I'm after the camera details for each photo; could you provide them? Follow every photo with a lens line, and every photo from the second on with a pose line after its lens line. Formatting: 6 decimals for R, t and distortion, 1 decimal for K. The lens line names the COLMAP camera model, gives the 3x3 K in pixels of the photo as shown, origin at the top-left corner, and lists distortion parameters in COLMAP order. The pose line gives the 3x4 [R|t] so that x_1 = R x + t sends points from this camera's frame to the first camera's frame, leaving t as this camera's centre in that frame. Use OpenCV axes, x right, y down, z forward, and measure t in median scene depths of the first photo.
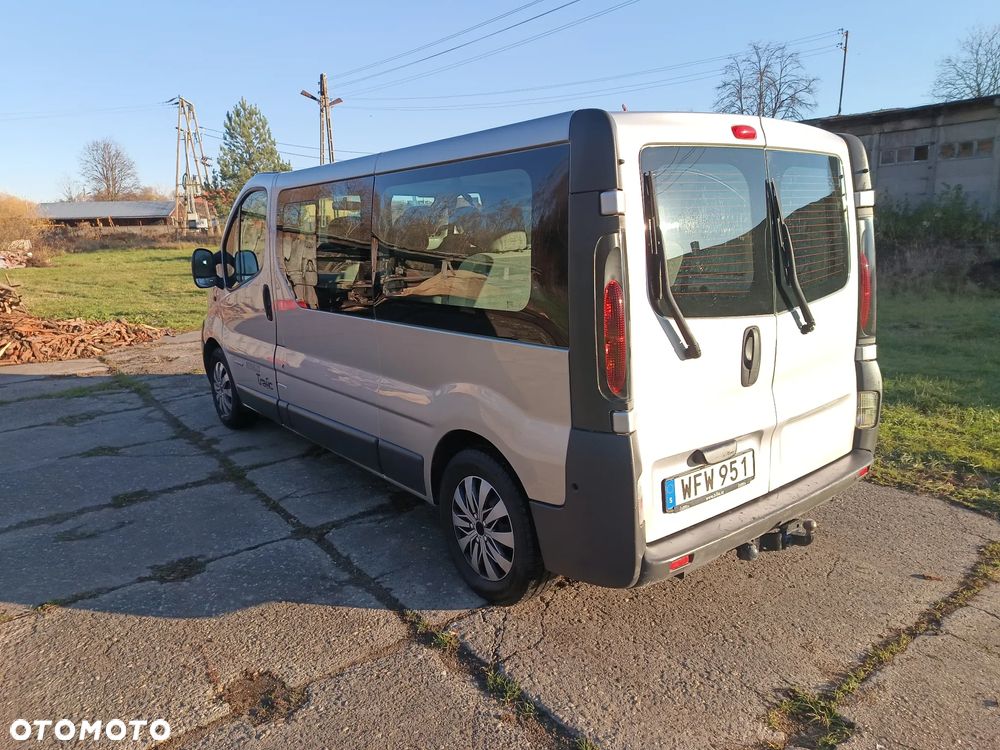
lens RADIAL K [[697.7, 0, 504.5], [0, 697.7, 367.6], [0, 0, 1]] dist [0.041016, -0.037797]
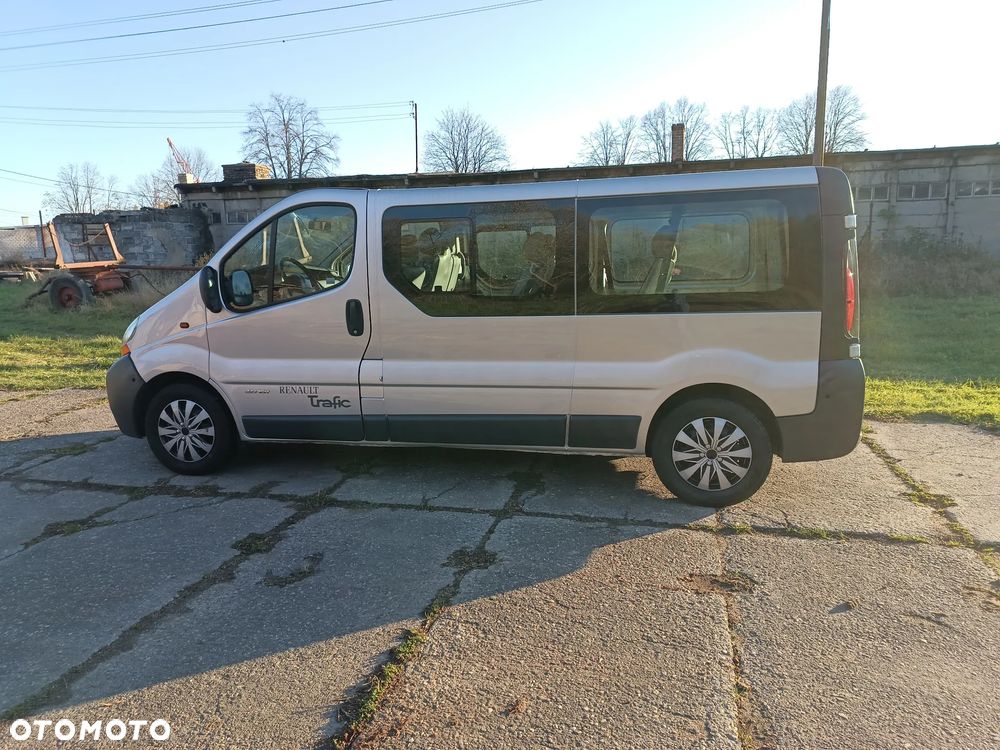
lens RADIAL K [[691.0, 0, 500.0], [0, 691.0, 375.0], [0, 0, 1]] dist [0.040277, -0.006509]
pose [[0.777185, -0.095003, 0.622059, -1.286870], [0.125436, 0.992088, -0.005201, 0.029471], [-0.616643, 0.082071, 0.782953, 0.174347]]
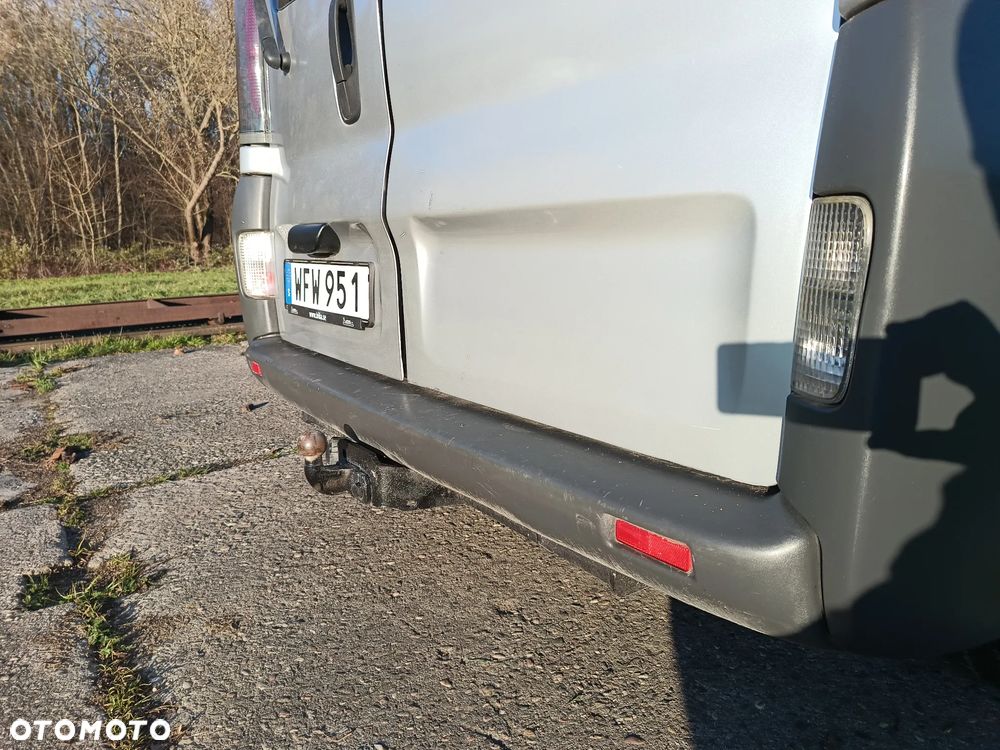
lens RADIAL K [[701.4, 0, 500.0], [0, 701.4, 375.0], [0, 0, 1]] dist [0.048156, -0.047735]
pose [[-0.046840, 0.234022, -0.971102, 0.842109], [-0.166900, 0.956670, 0.238594, 0.058554], [0.984861, 0.173253, -0.005752, 1.107225]]
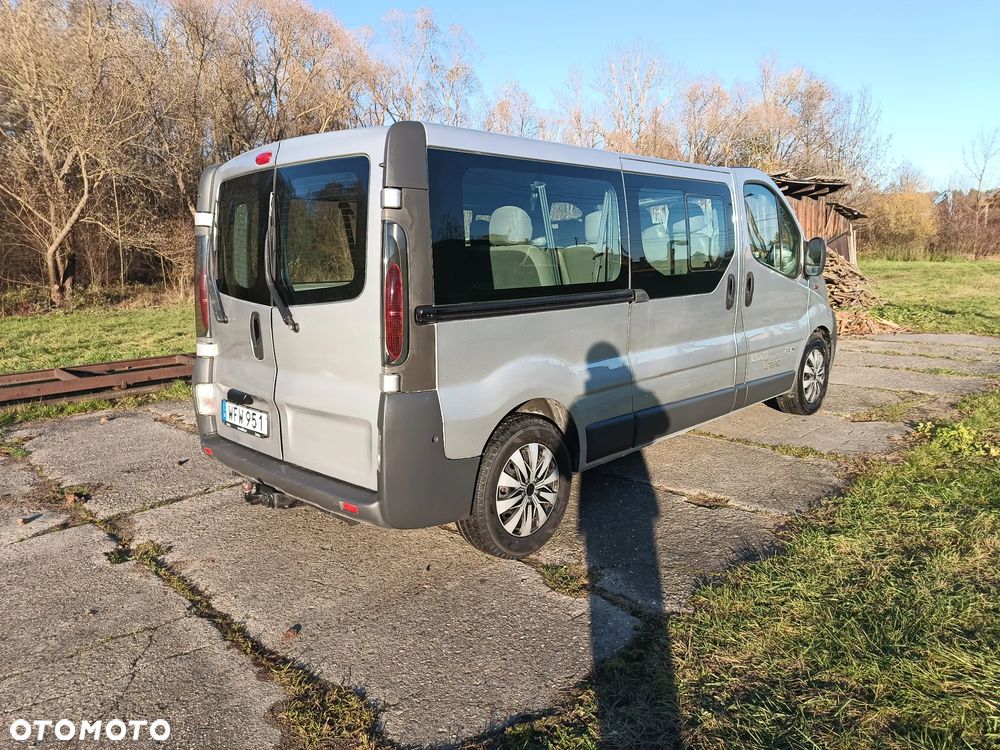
lens RADIAL K [[697.7, 0, 504.5], [0, 697.7, 367.6], [0, 0, 1]] dist [0.041016, -0.037797]
pose [[0.136361, 0.192774, -0.971722, 1.595640], [-0.177219, 0.969809, 0.167525, -0.242794], [0.974679, 0.149364, 0.166408, 1.191663]]
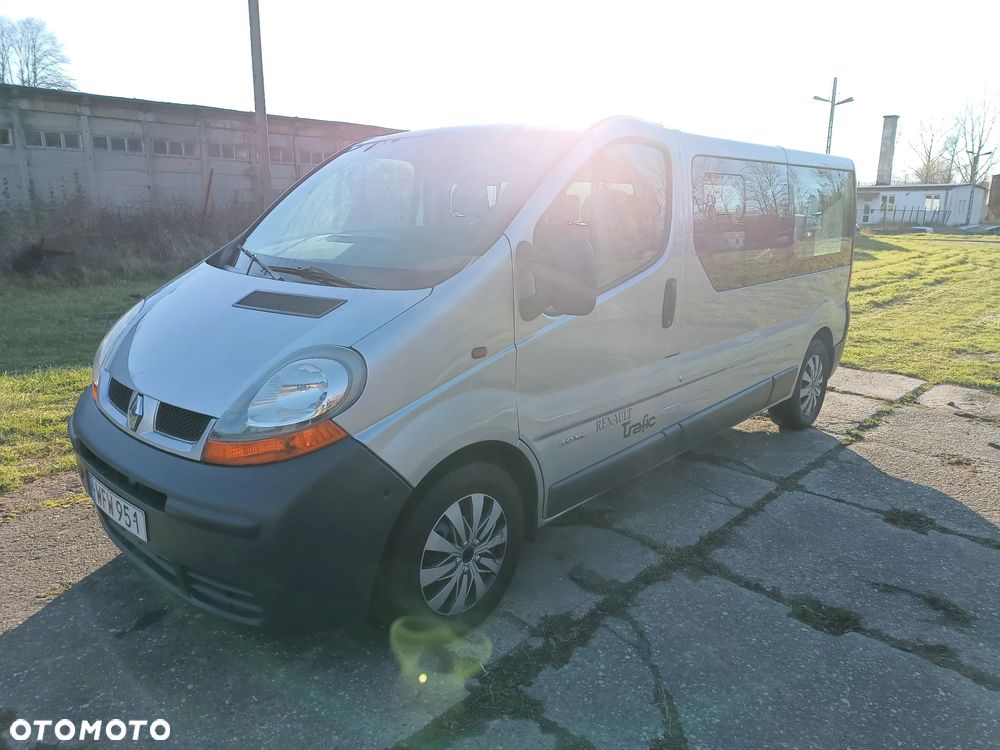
lens RADIAL K [[693.2, 0, 502.1], [0, 693.2, 362.9], [0, 0, 1]] dist [0.070309, -0.080793]
pose [[-0.169541, -0.189875, 0.967059, -1.671959], [0.190382, 0.956471, 0.221173, -0.375458], [-0.966959, 0.221608, -0.126012, 2.076054]]
